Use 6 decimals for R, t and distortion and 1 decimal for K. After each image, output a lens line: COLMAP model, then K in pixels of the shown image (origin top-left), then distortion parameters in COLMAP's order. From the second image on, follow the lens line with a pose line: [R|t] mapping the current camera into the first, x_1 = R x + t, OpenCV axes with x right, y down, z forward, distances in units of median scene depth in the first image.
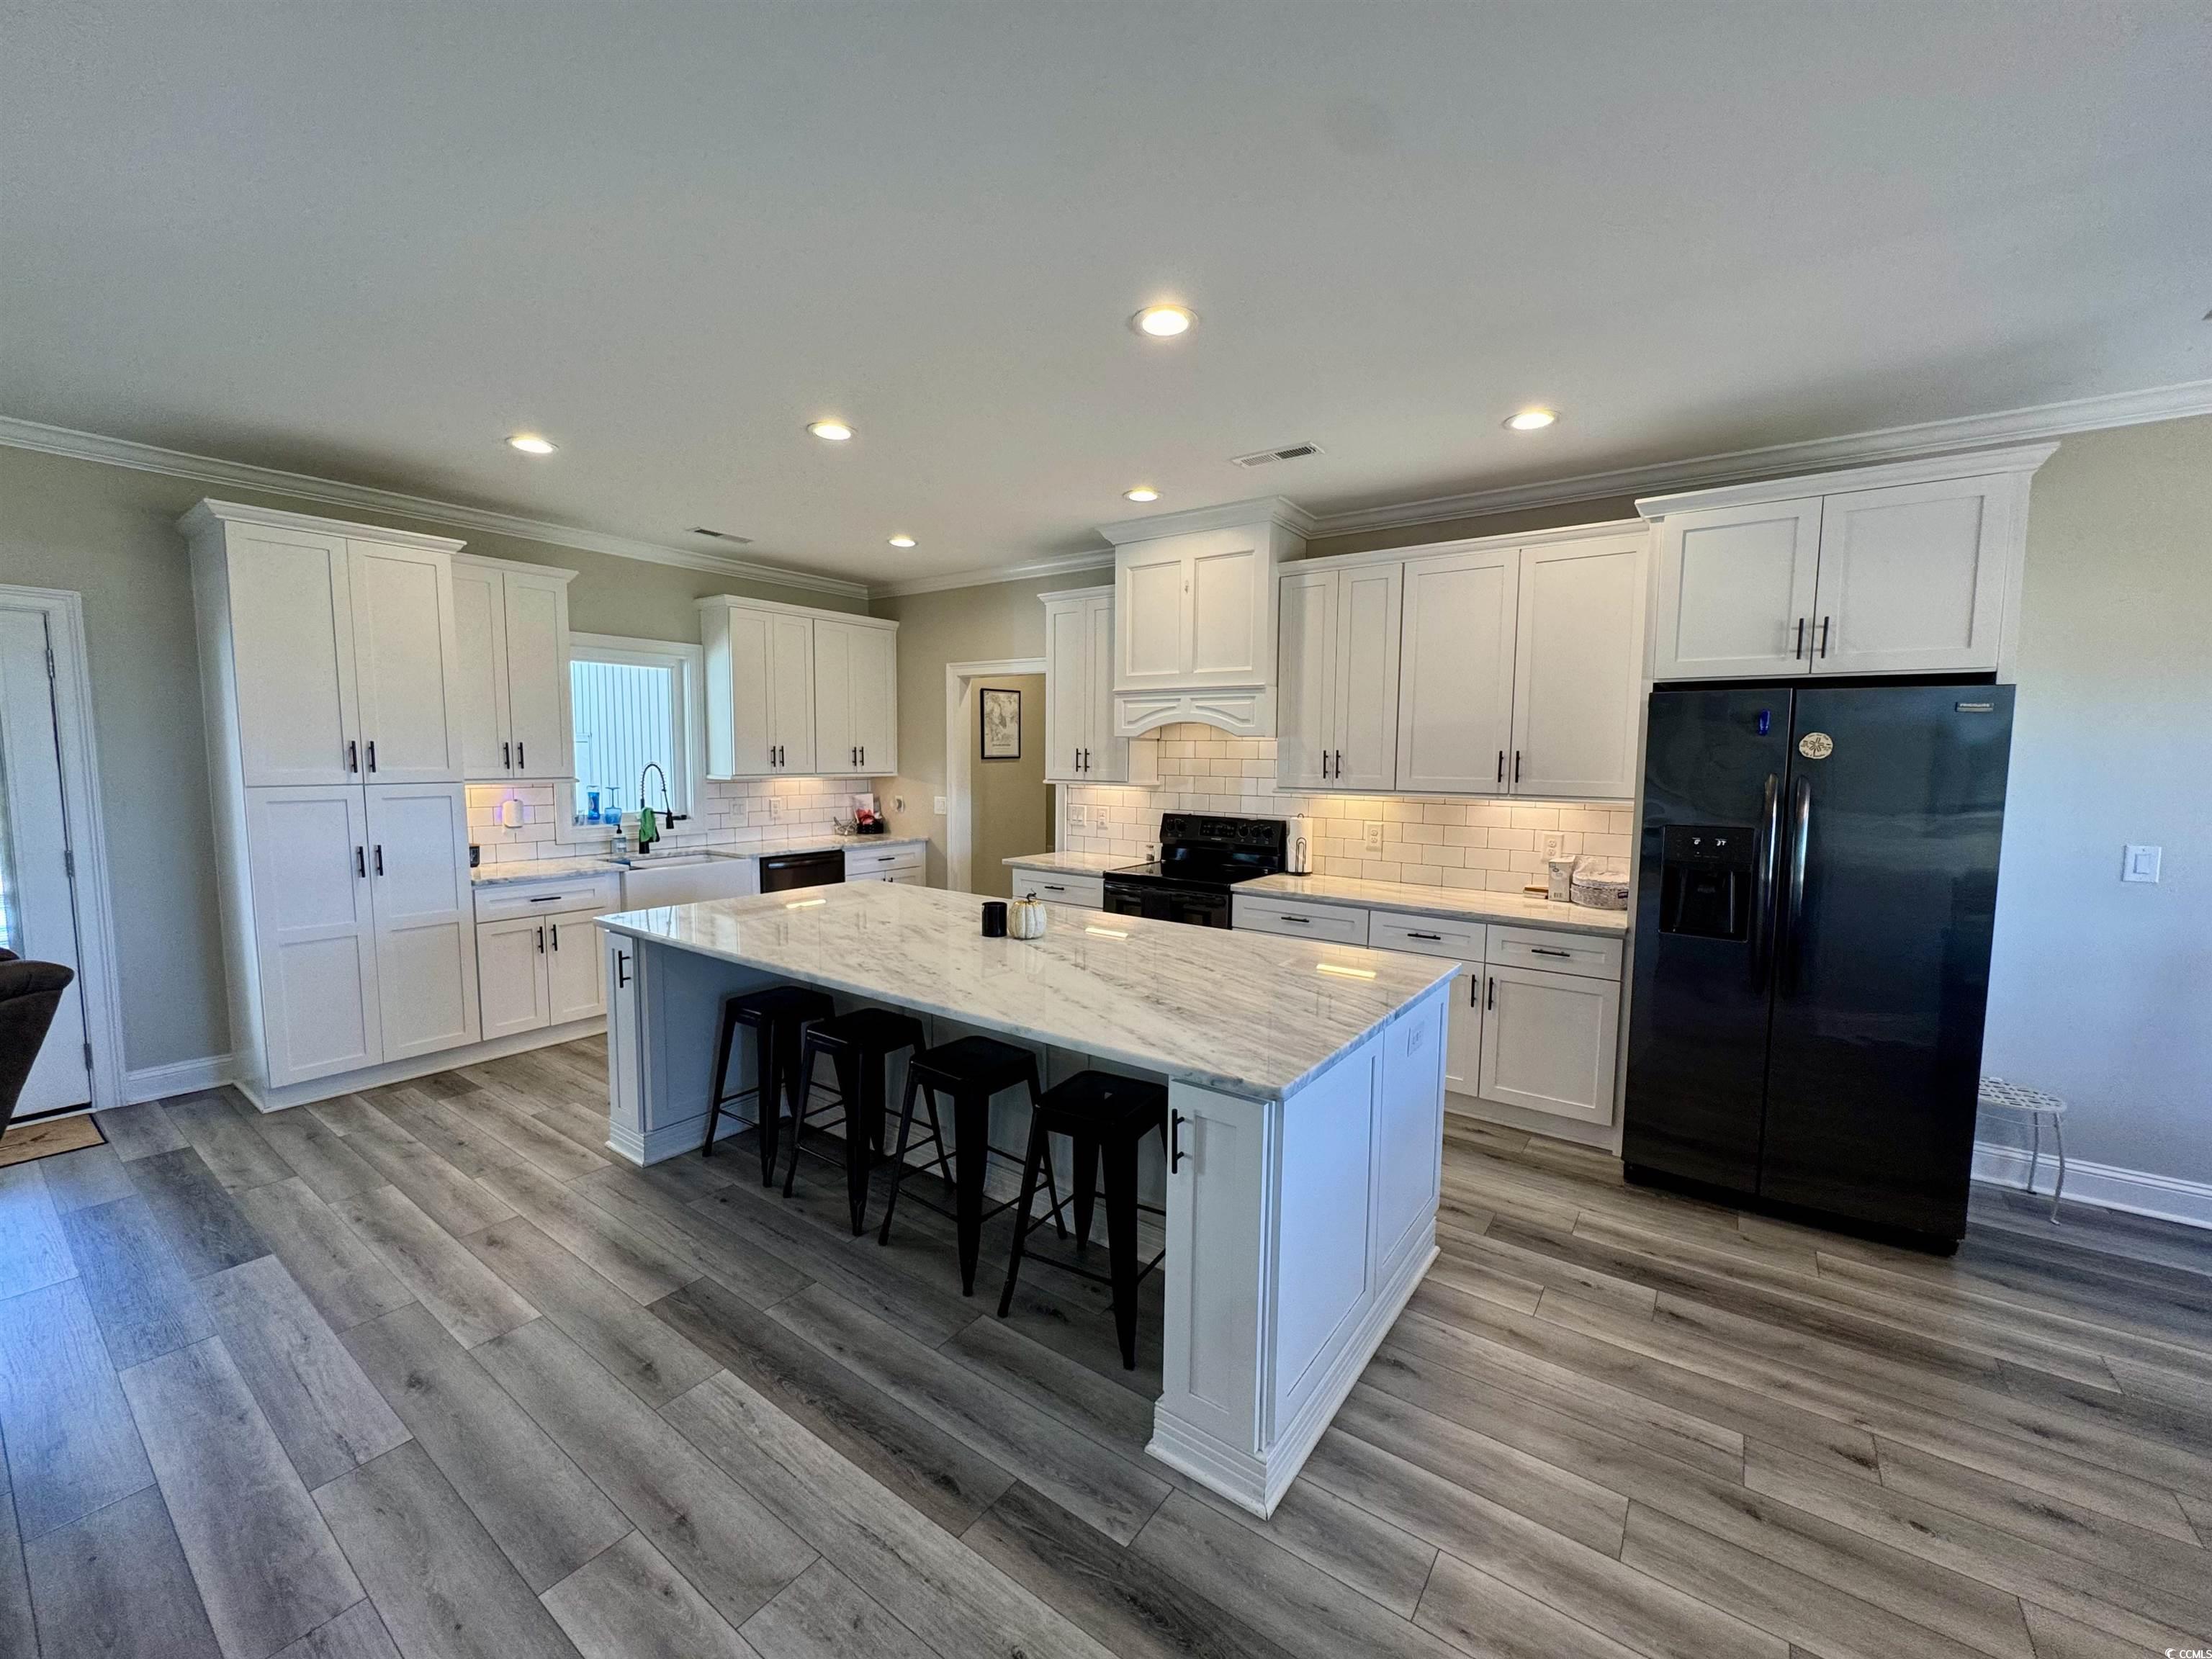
lens RADIAL K [[885.8, 0, 1110.0], [0, 885.8, 831.3], [0, 0, 1]] dist [-0.003847, -0.000390]
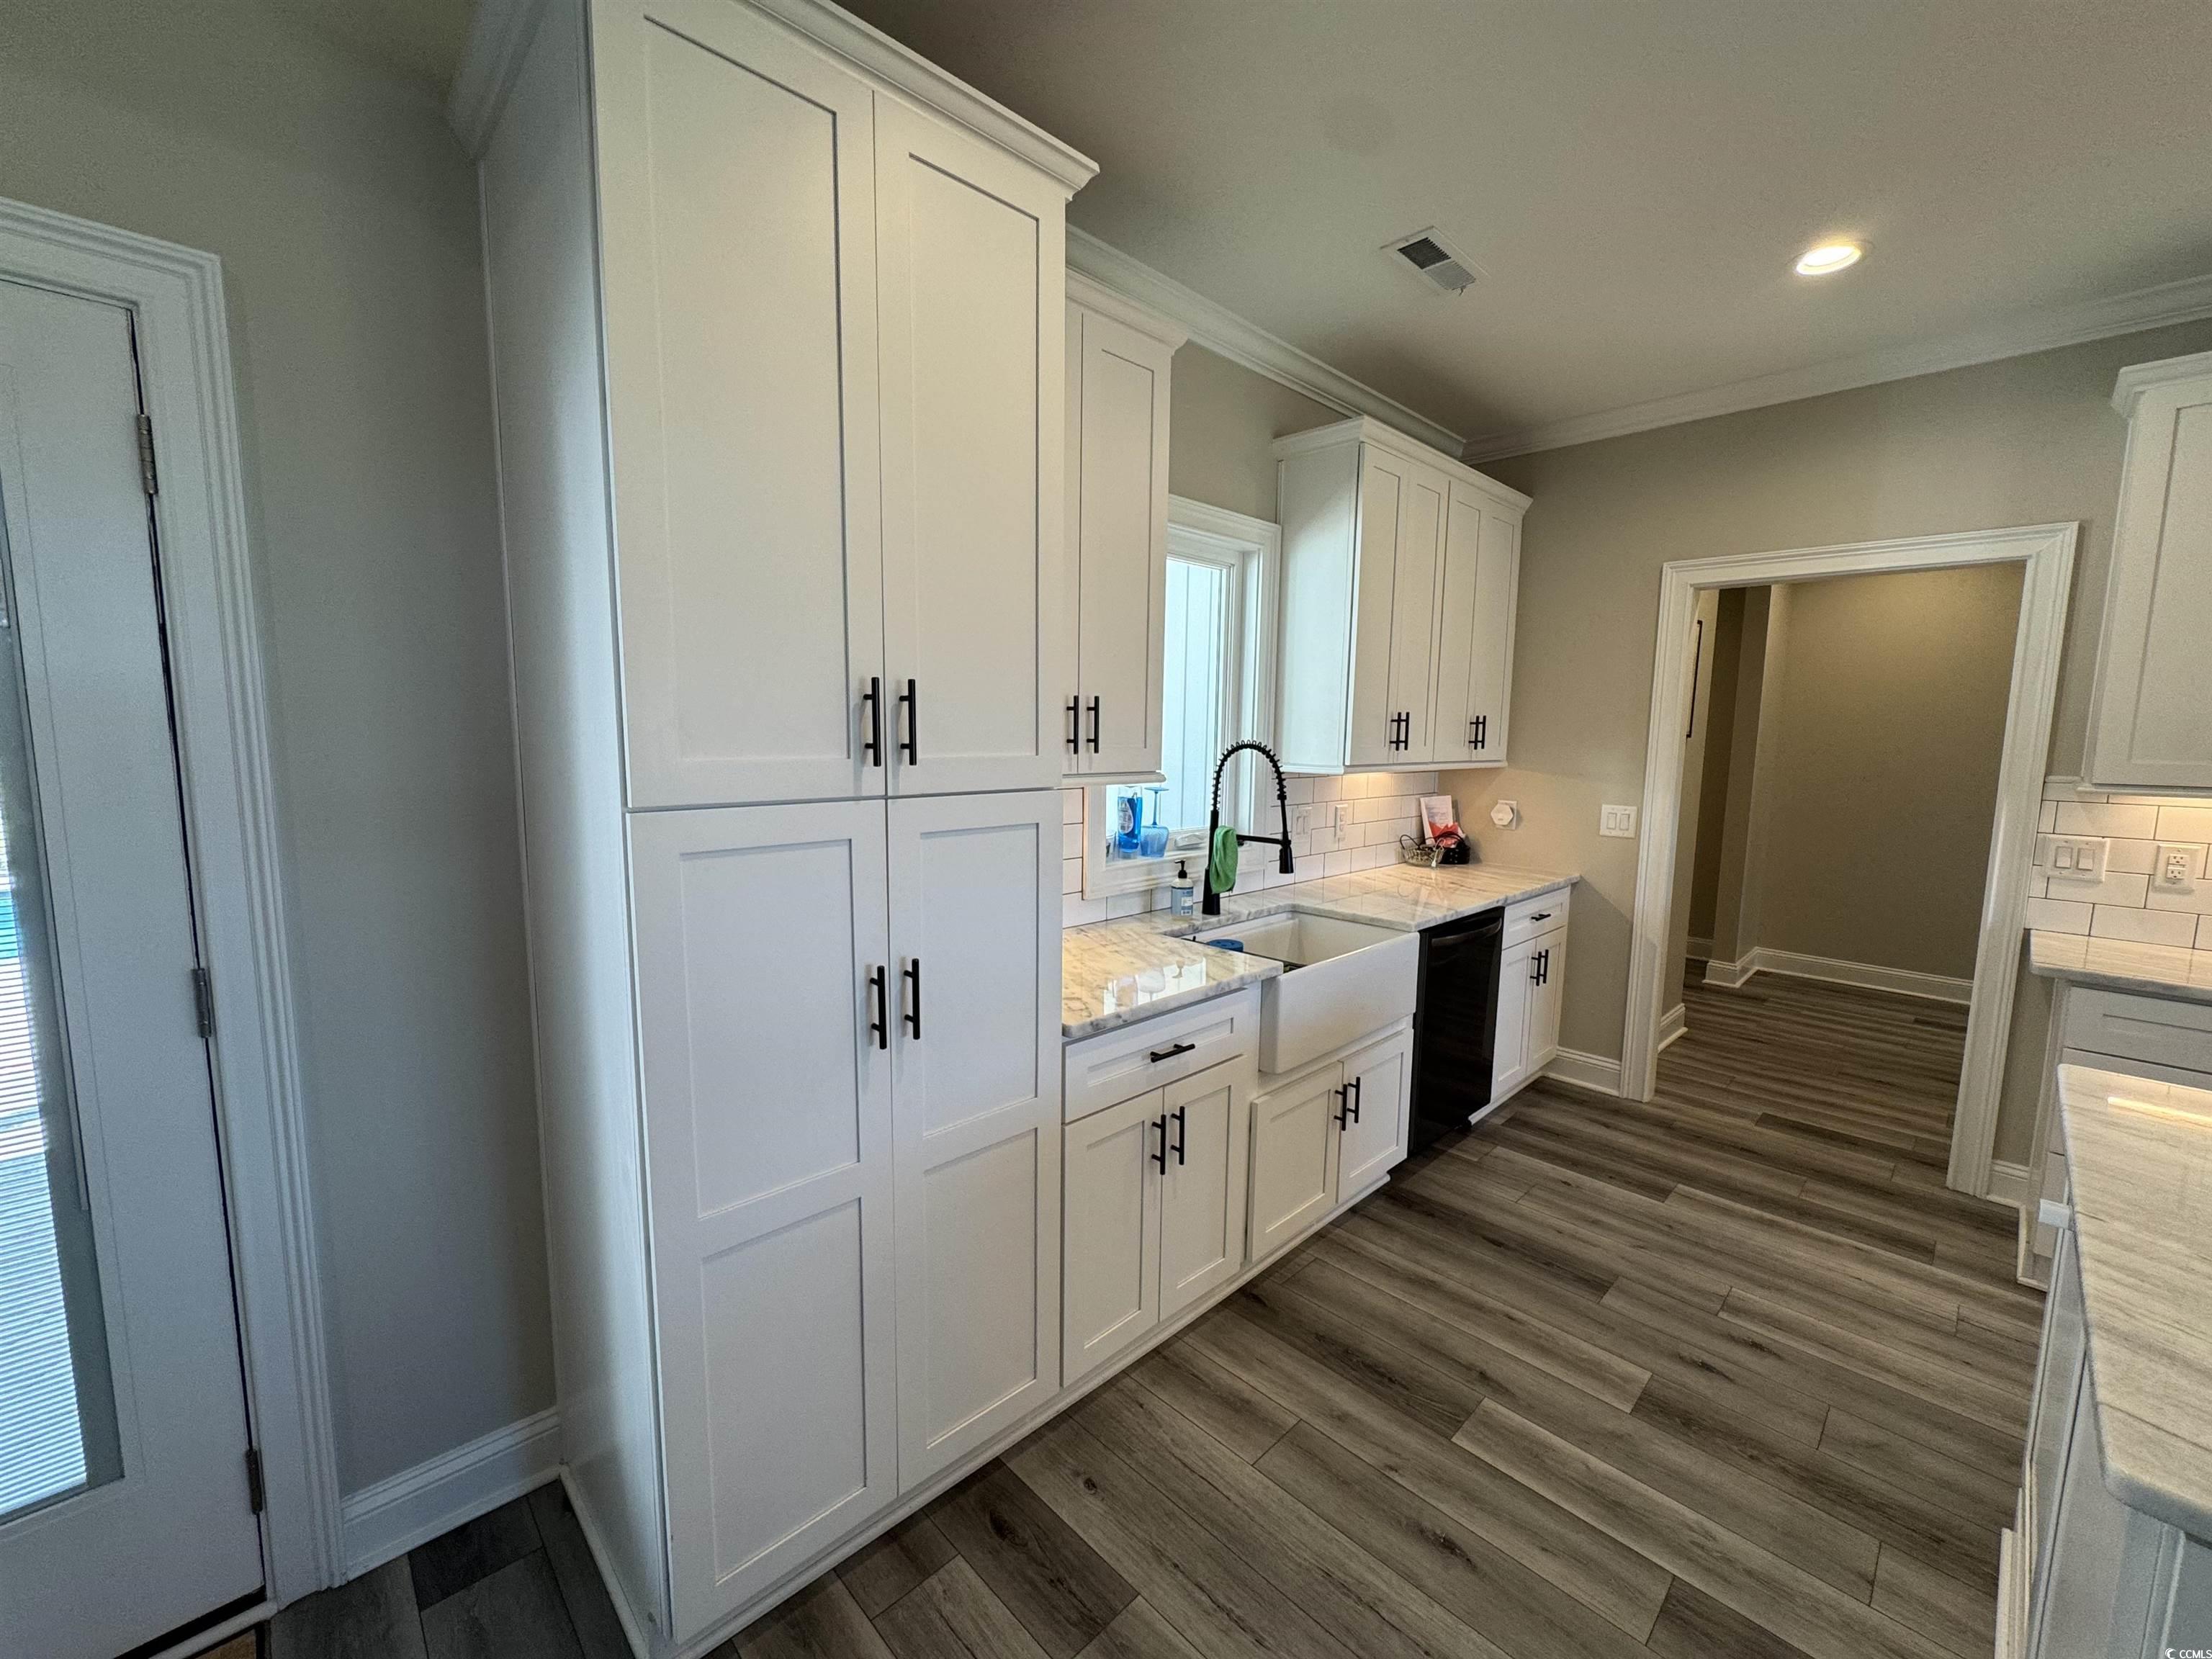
lens RADIAL K [[885.8, 0, 1101.5], [0, 885.8, 830.6], [0, 0, 1]] dist [-0.003847, -0.000390]
pose [[0.984968, 0.022796, -0.171226, -0.596455], [-0.019212, 0.999561, 0.022558, -0.042106], [0.171665, -0.018929, 0.984974, 0.560304]]
